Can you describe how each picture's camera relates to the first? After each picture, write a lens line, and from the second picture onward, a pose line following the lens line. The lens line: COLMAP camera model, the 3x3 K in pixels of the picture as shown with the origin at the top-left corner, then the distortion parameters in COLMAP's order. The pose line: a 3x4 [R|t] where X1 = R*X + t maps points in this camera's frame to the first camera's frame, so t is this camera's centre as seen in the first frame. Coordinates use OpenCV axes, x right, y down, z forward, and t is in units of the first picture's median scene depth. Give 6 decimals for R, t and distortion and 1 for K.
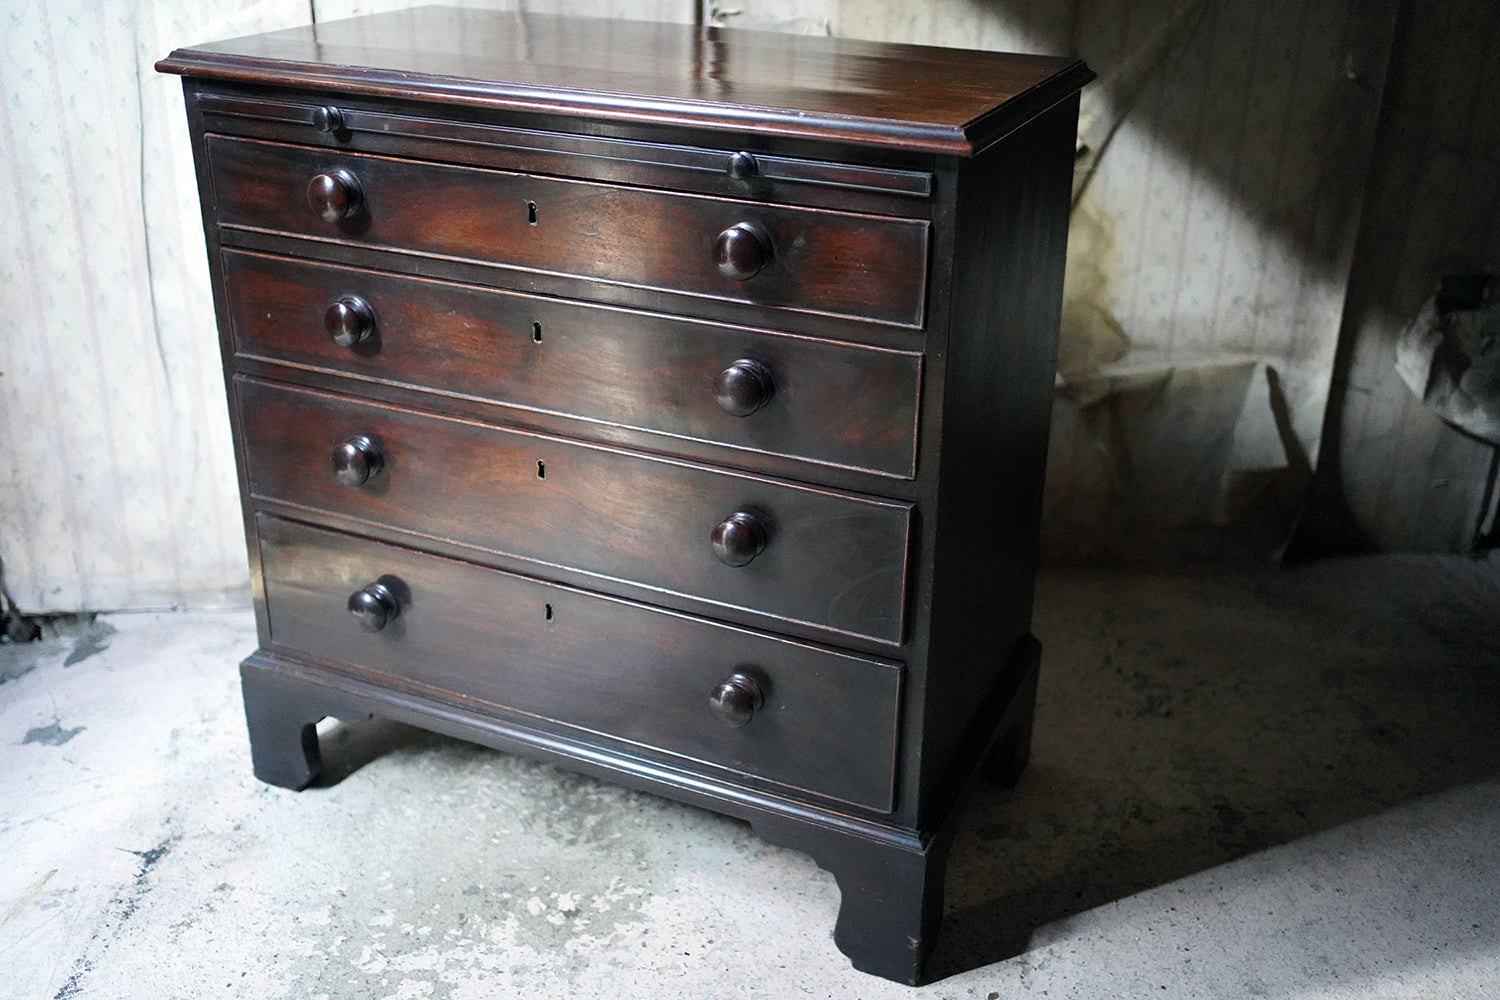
lens RADIAL K [[1521.7, 0, 758.3], [0, 1521.7, 490.9], [0, 0, 1]] dist [-0.025557, 0.164553]
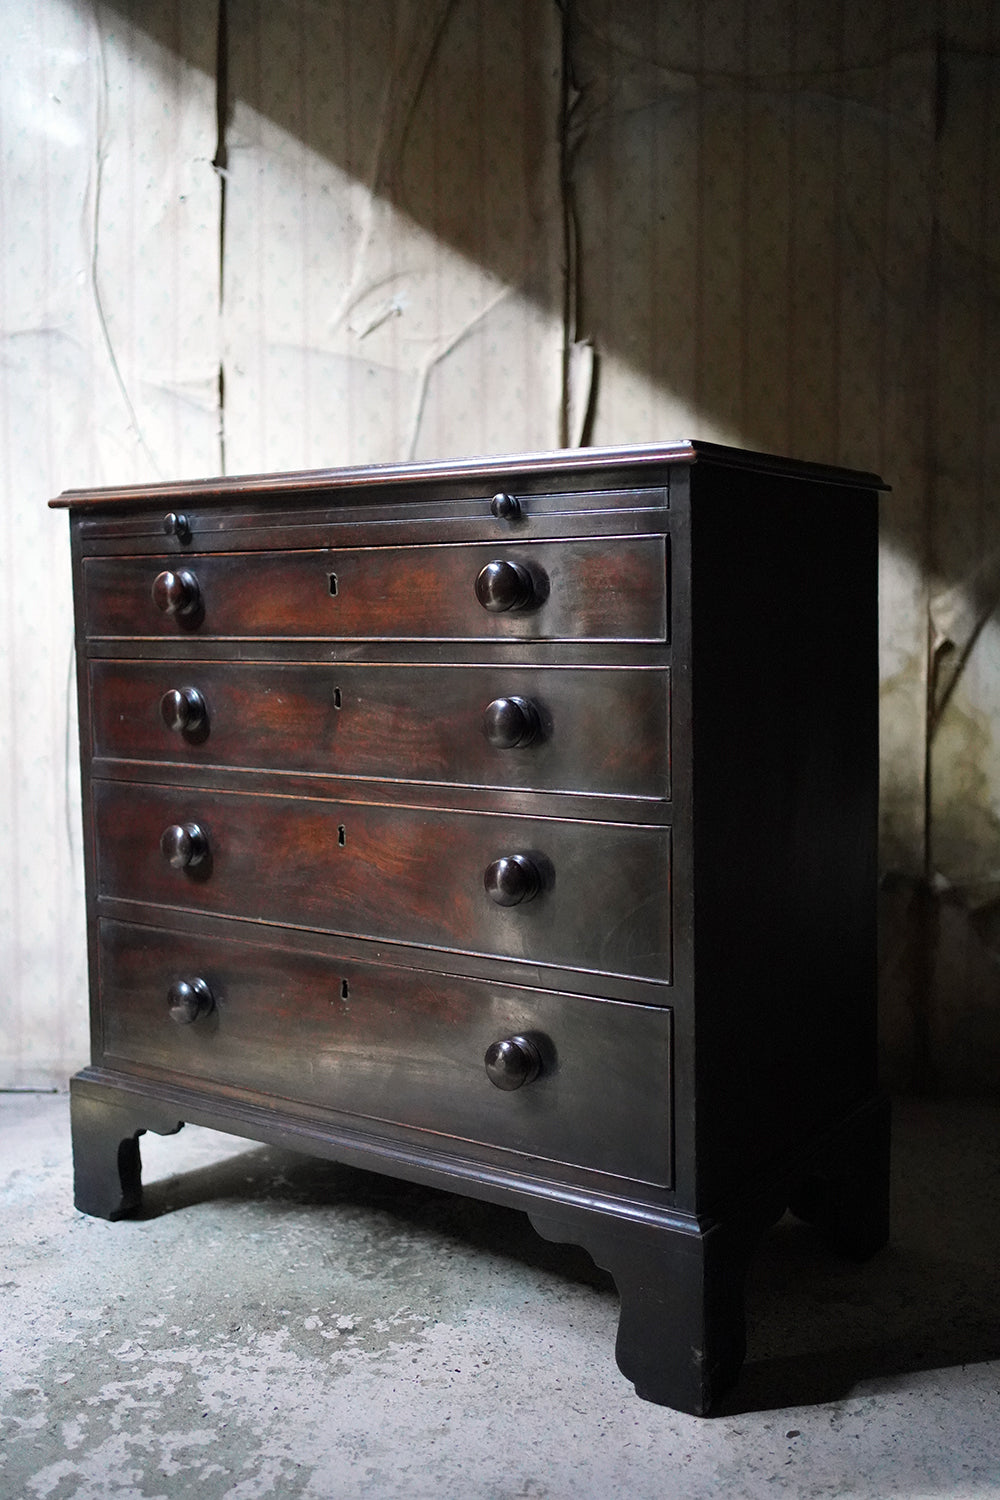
lens RADIAL K [[1521.7, 0, 500.8], [0, 1521.7, 750.2], [0, 0, 1]] dist [-0.025557, 0.164553]
pose [[0.981138, -0.013227, -0.192857, 0.137562], [-0.049212, 0.947696, -0.315357, 0.206616], [0.186941, 0.318899, 0.929170, 0.035390]]
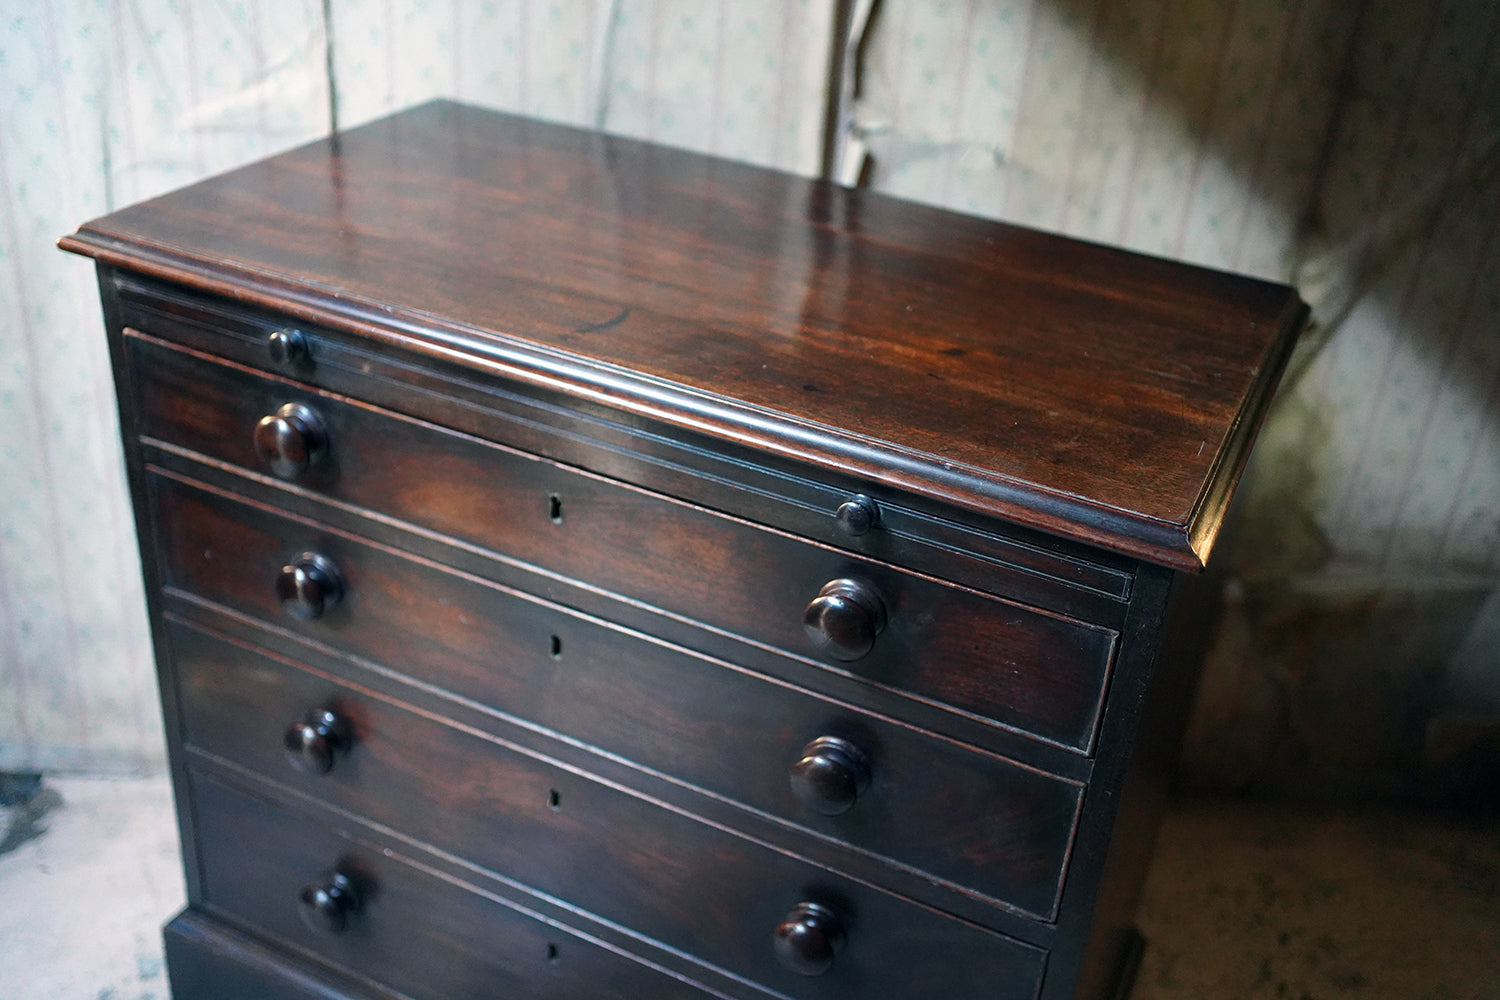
lens RADIAL K [[1525.1, 0, 754.9], [0, 1525.1, 488.1], [0, 0, 1]] dist [-0.031311, 0.175275]
pose [[0.995024, 0.089926, -0.042909, -0.031631], [-0.085924, 0.992458, 0.087435, -0.220254], [0.050448, -0.083313, 0.995246, 0.245272]]
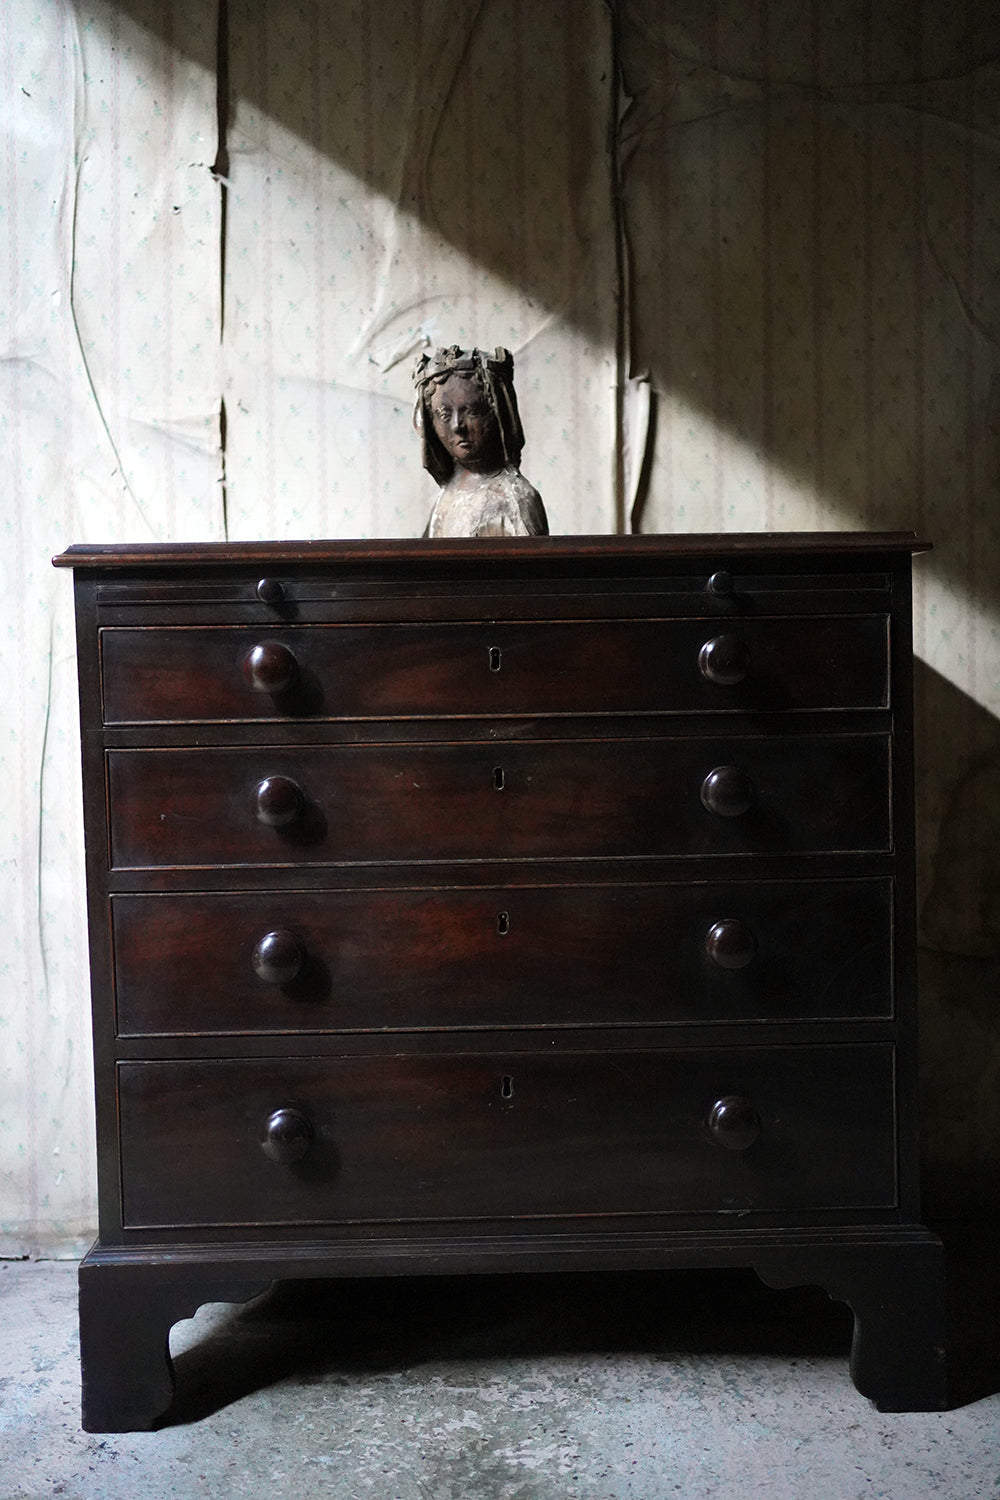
lens RADIAL K [[1521.7, 0, 503.8], [0, 1521.7, 751.8], [0, 0, 1]] dist [-0.026570, 0.164798]
pose [[0.994467, -0.034260, -0.099307, -0.023774], [-0.002905, 0.935996, -0.352000, 0.137567], [0.105010, 0.350340, 0.930717, 0.154214]]
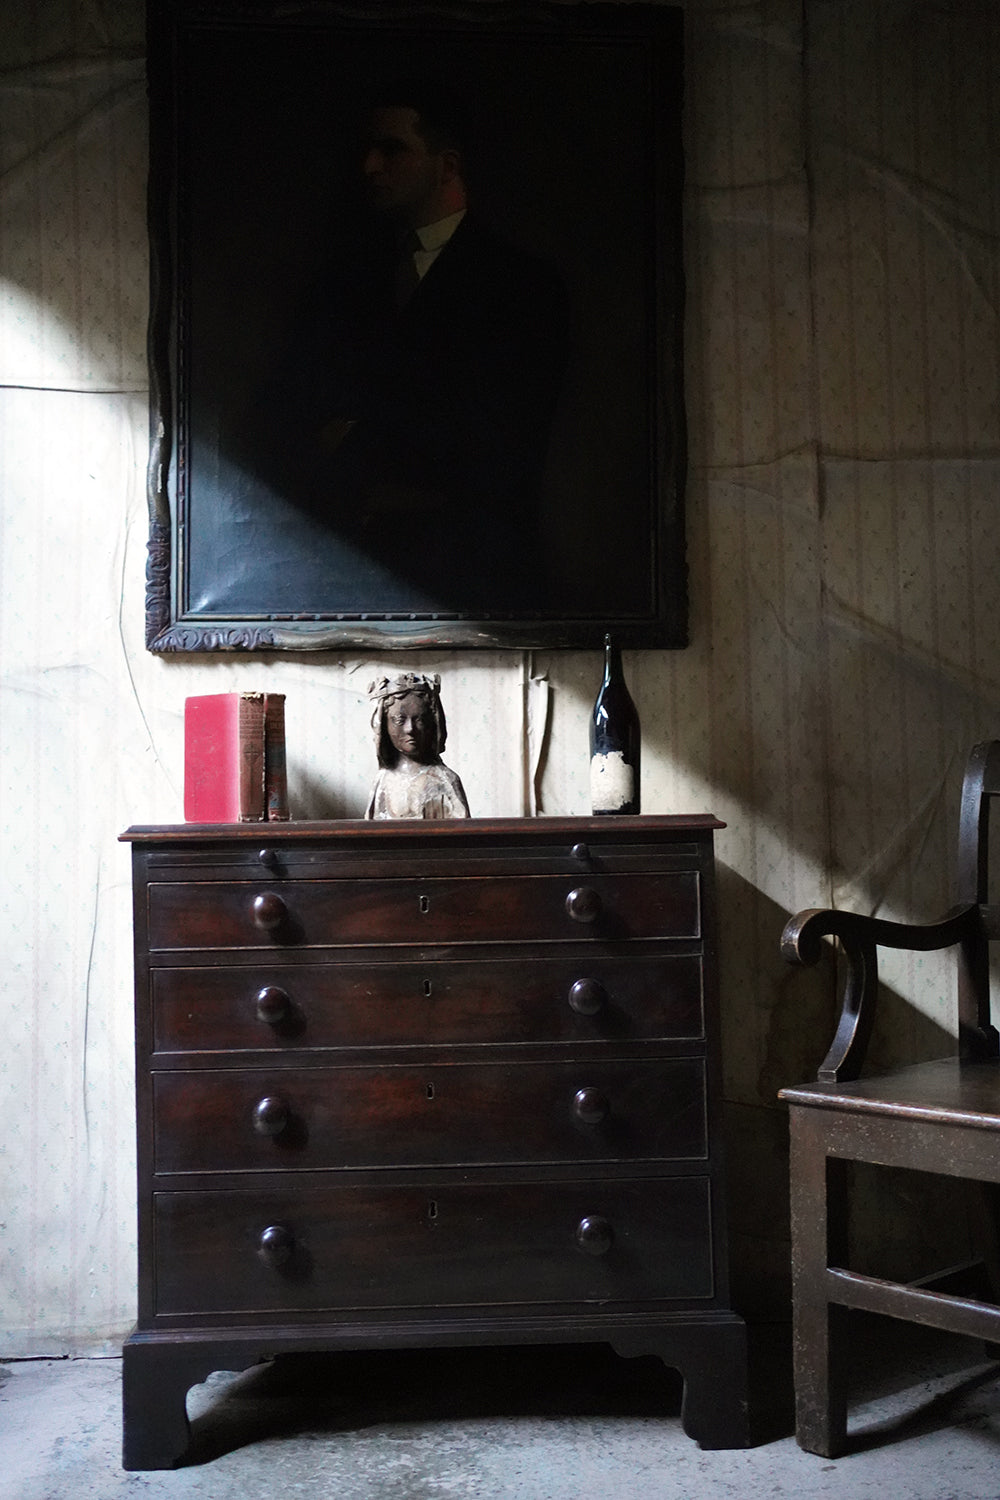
lens RADIAL K [[1518.0, 0, 502.2], [0, 1518.0, 755.9], [0, 0, 1]] dist [-0.026421, 0.172226]
pose [[0.995871, -0.044851, -0.078930, 0.047917], [0.005278, 0.896574, -0.442862, 0.217683], [0.090629, 0.440617, 0.893109, -0.185709]]
